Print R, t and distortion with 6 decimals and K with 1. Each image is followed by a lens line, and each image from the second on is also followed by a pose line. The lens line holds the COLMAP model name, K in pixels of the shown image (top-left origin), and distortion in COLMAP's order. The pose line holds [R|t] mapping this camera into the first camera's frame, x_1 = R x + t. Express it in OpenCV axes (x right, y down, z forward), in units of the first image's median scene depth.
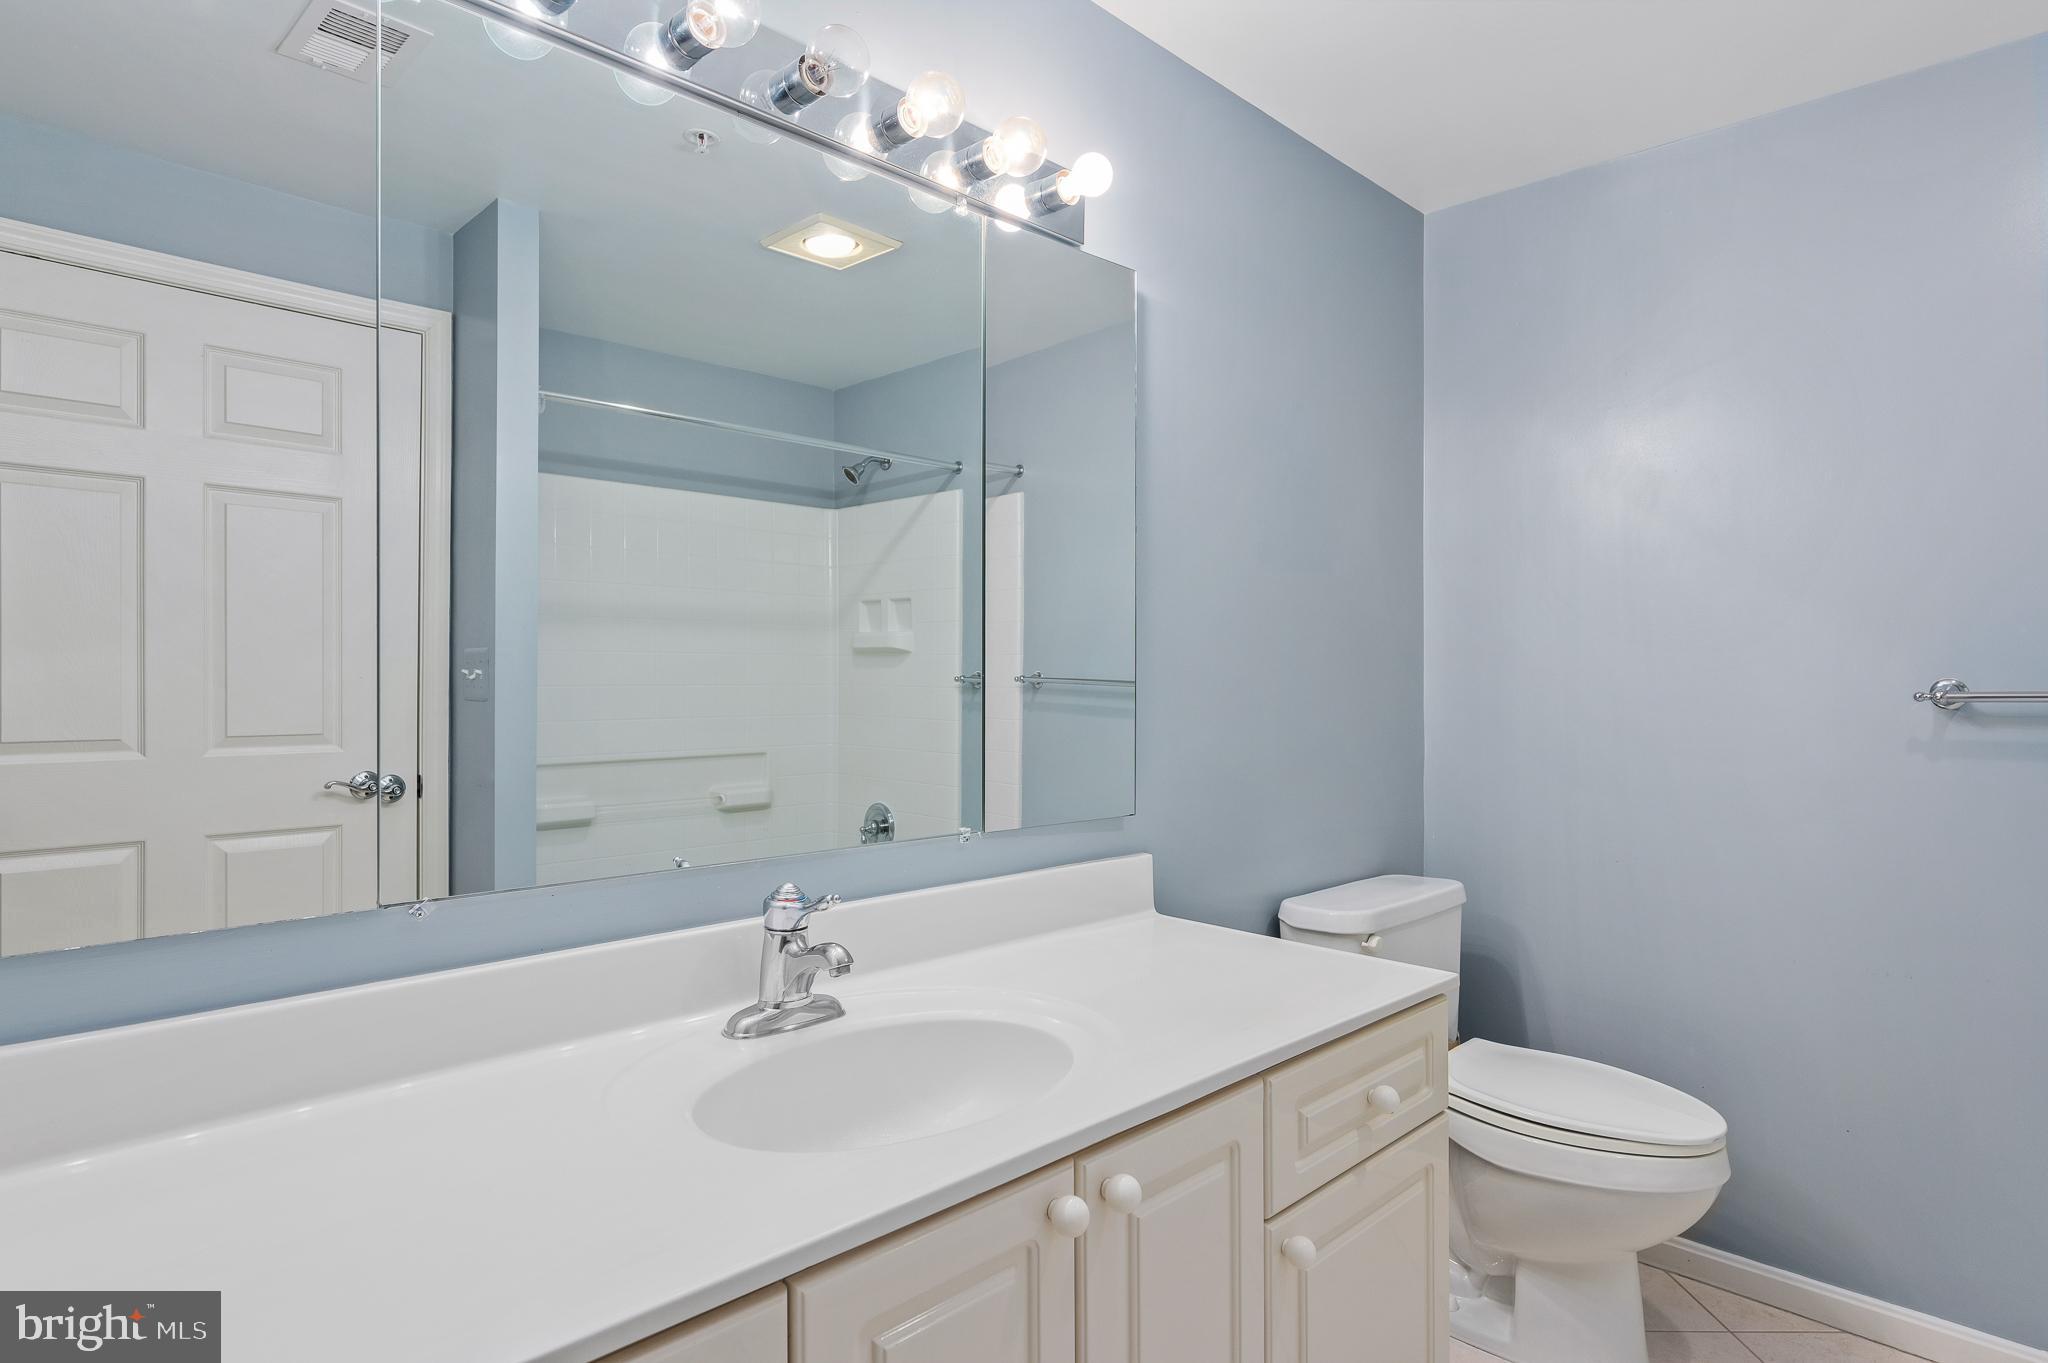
lens RADIAL K [[1129.1, 0, 1017.9], [0, 1129.1, 679.3], [0, 0, 1]] dist [-0.003068, -0.000640]
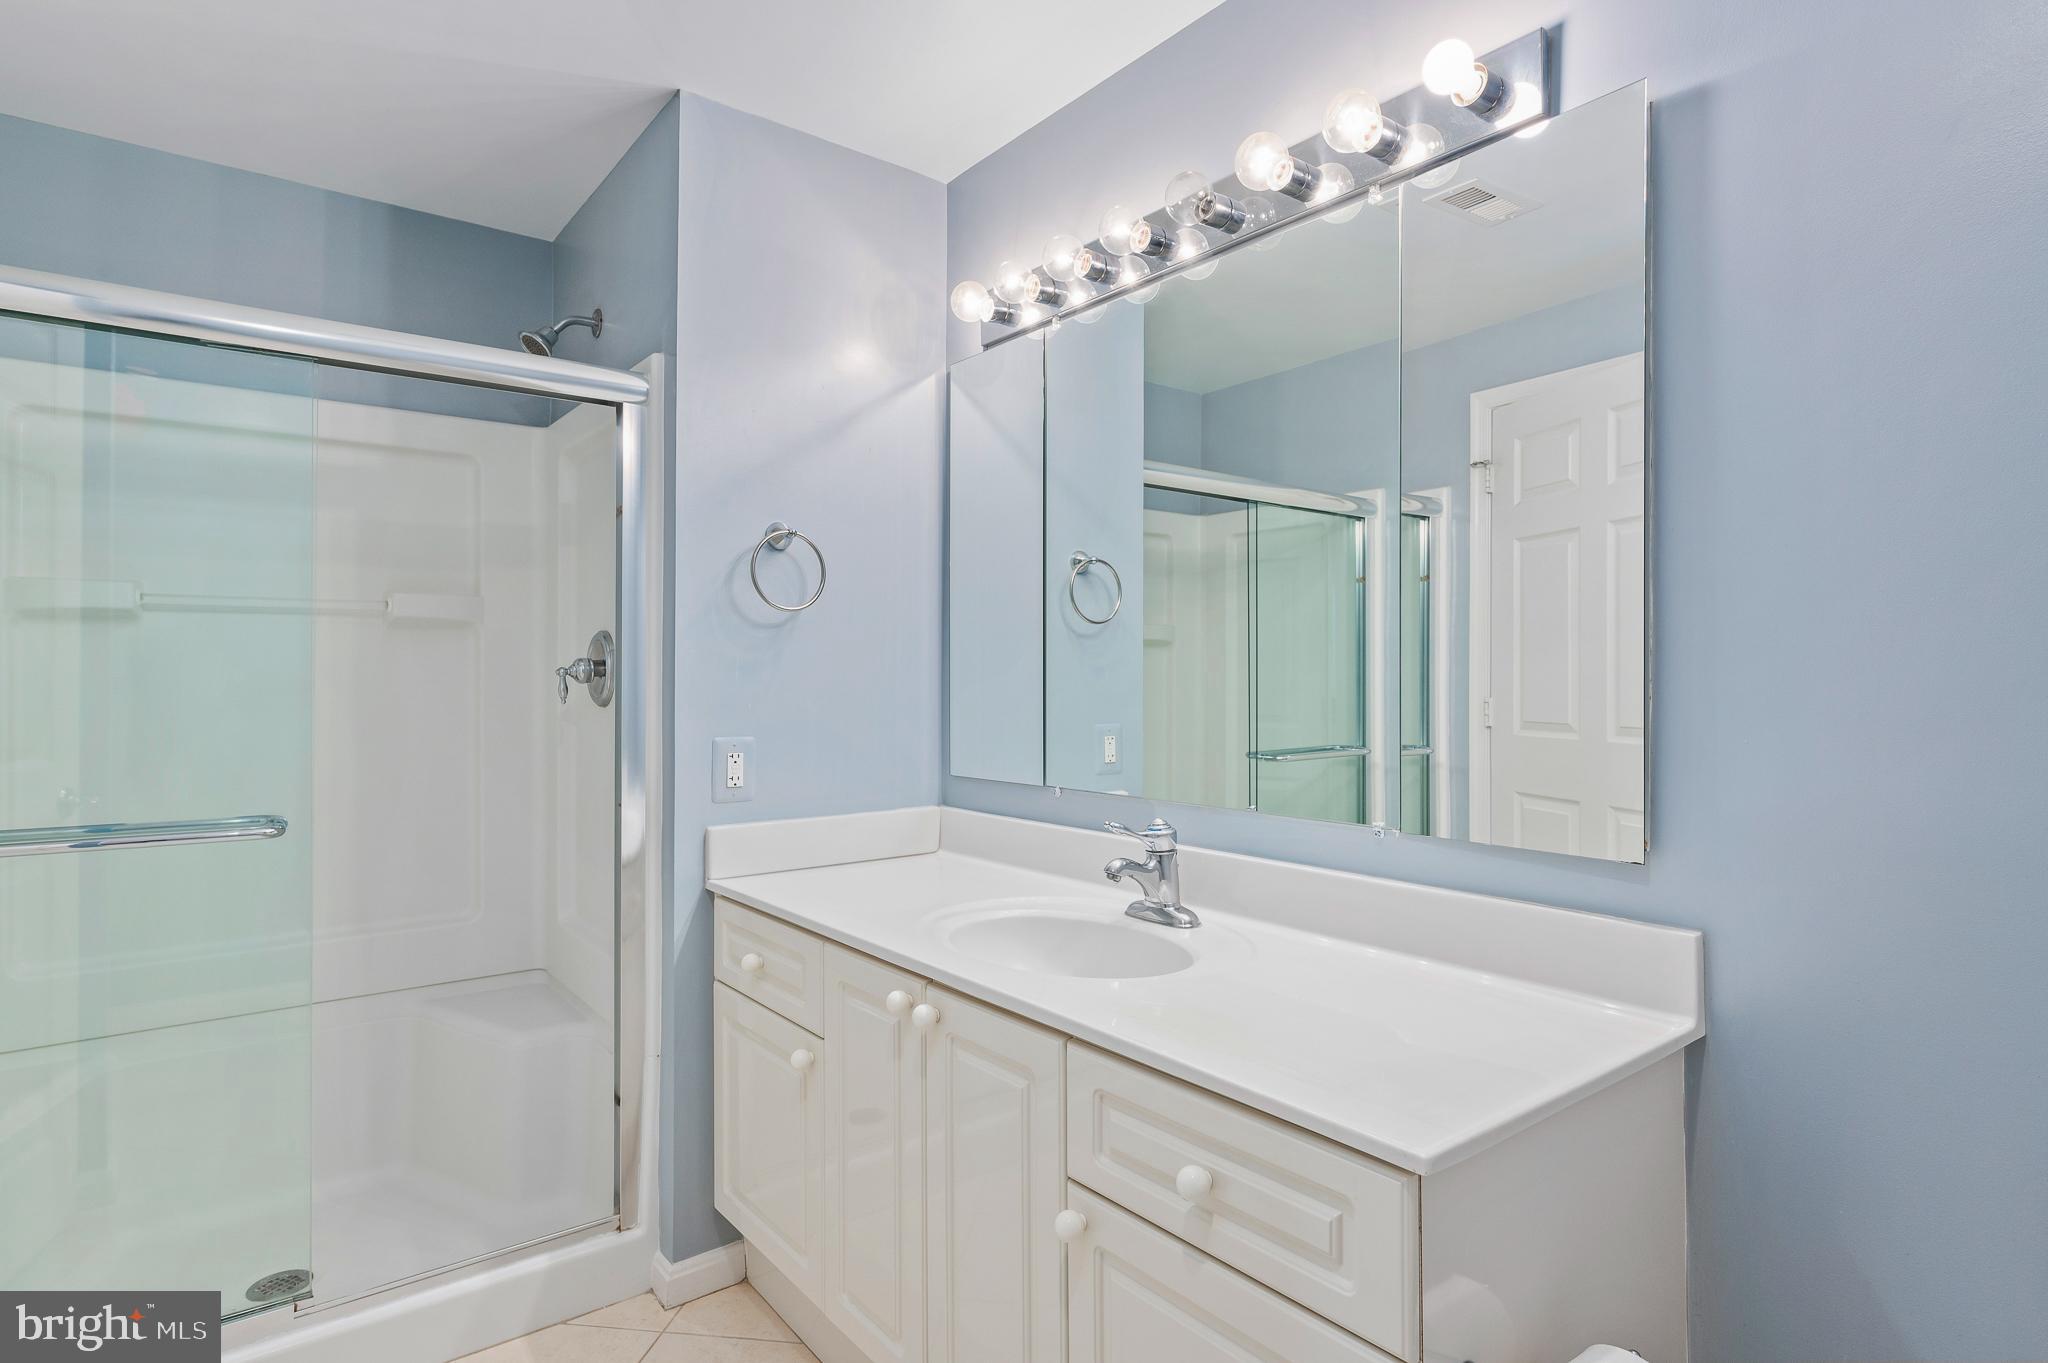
lens RADIAL K [[1053.6, 0, 1019.6], [0, 1053.6, 685.2], [0, 0, 1]] dist [-0.009140, -0.000723]
pose [[-0.115723, -0.002075, -0.993279, 1.246513], [-0.001278, 0.999997, -0.001940, 0.019852], [0.993281, 0.001045, -0.115725, 1.101389]]
